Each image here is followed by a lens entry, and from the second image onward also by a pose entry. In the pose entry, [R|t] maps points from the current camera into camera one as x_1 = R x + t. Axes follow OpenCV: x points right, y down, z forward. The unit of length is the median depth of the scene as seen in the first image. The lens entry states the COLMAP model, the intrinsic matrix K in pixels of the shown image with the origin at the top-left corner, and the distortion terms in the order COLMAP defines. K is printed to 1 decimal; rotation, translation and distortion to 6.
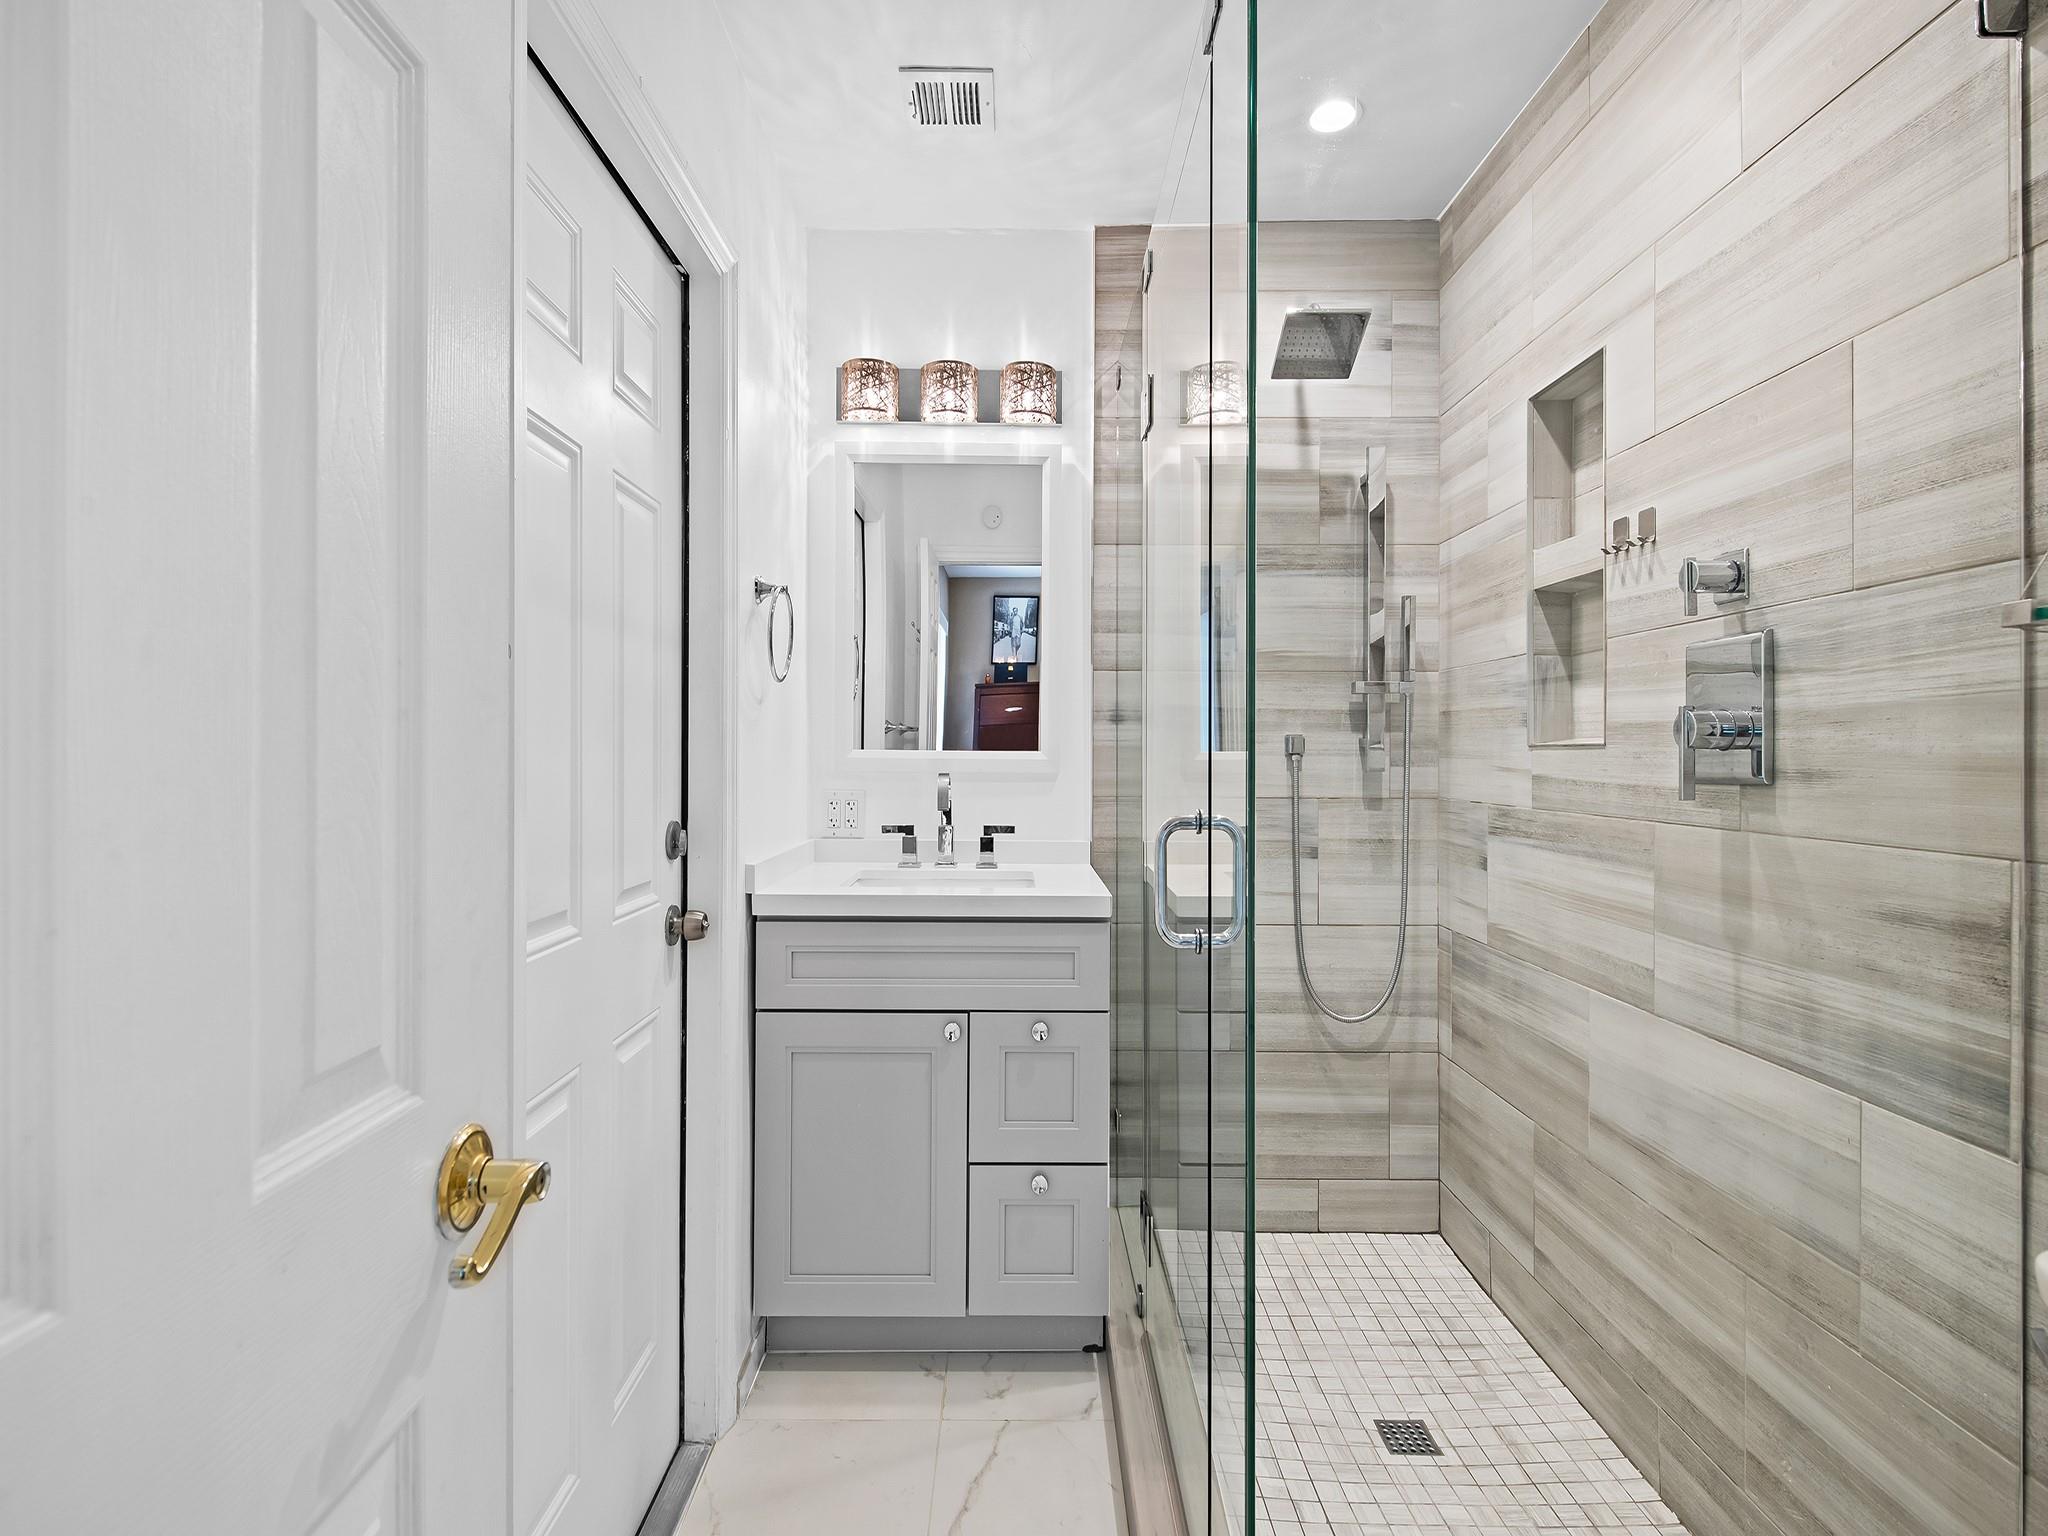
lens RADIAL K [[974.0, 0, 1021.0], [0, 974.0, 748.6], [0, 0, 1]] dist [-0.003754, -0.001623]
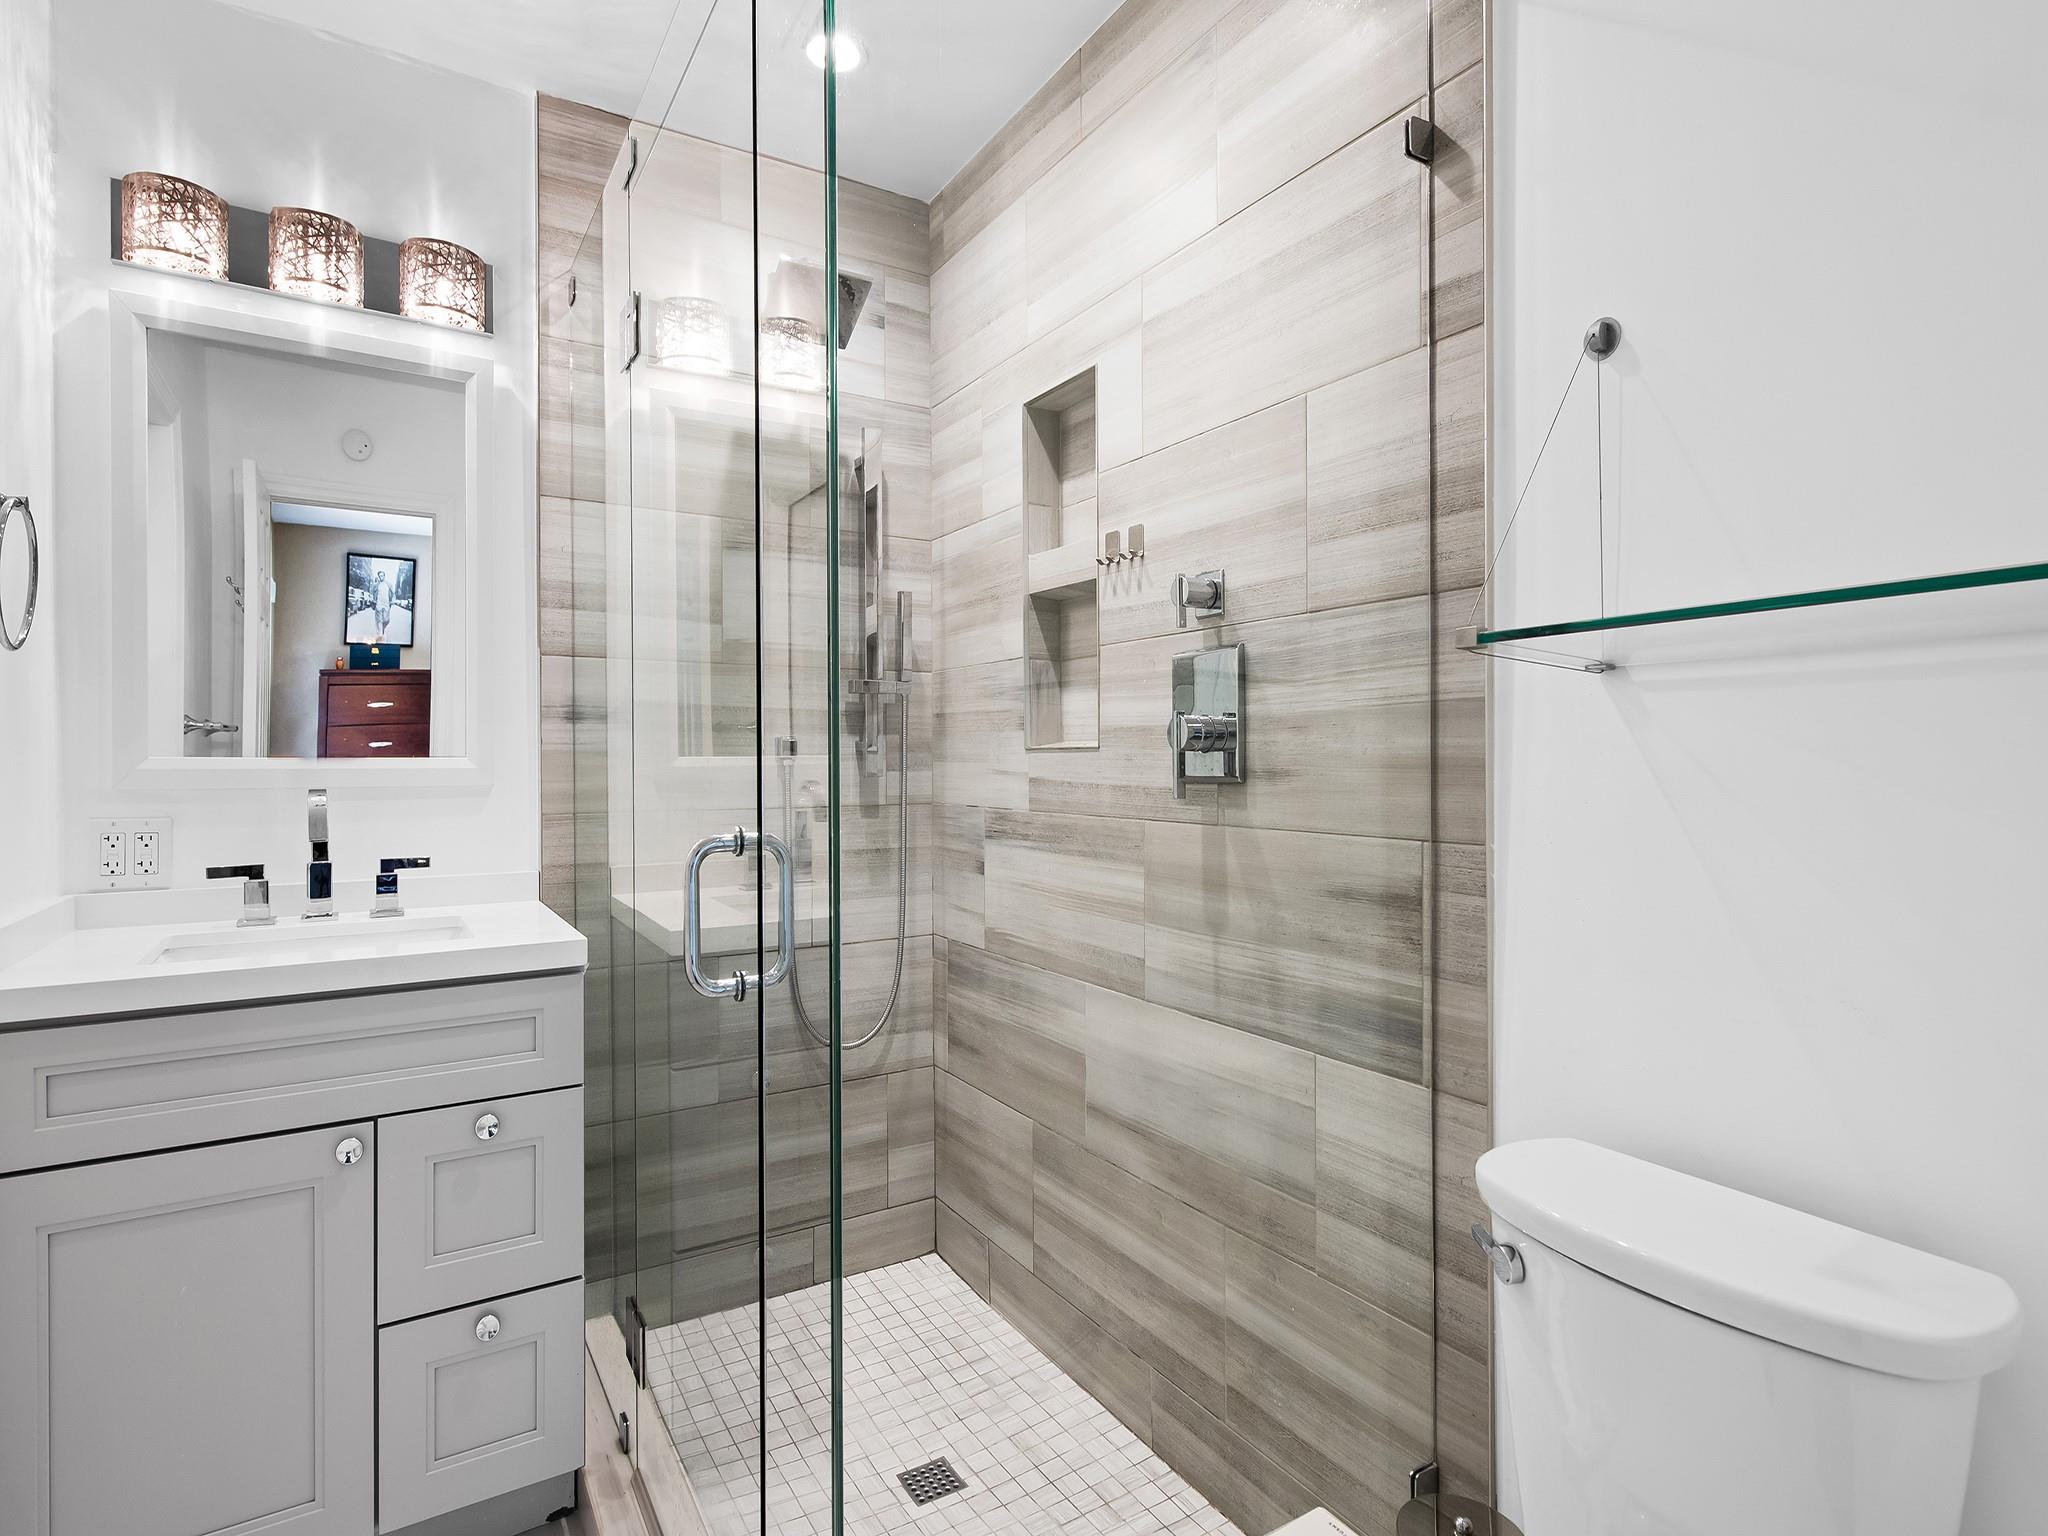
lens RADIAL K [[1048.4, 0, 1030.7], [0, 1048.4, 759.4], [0, 0, 1]] dist [0.005134, -0.005888]
pose [[0.844562, -0.007442, 0.535406, -0.058984], [0.004348, 0.999966, 0.007040, 0.000431], [-0.535440, -0.003618, 0.844566, 0.083822]]
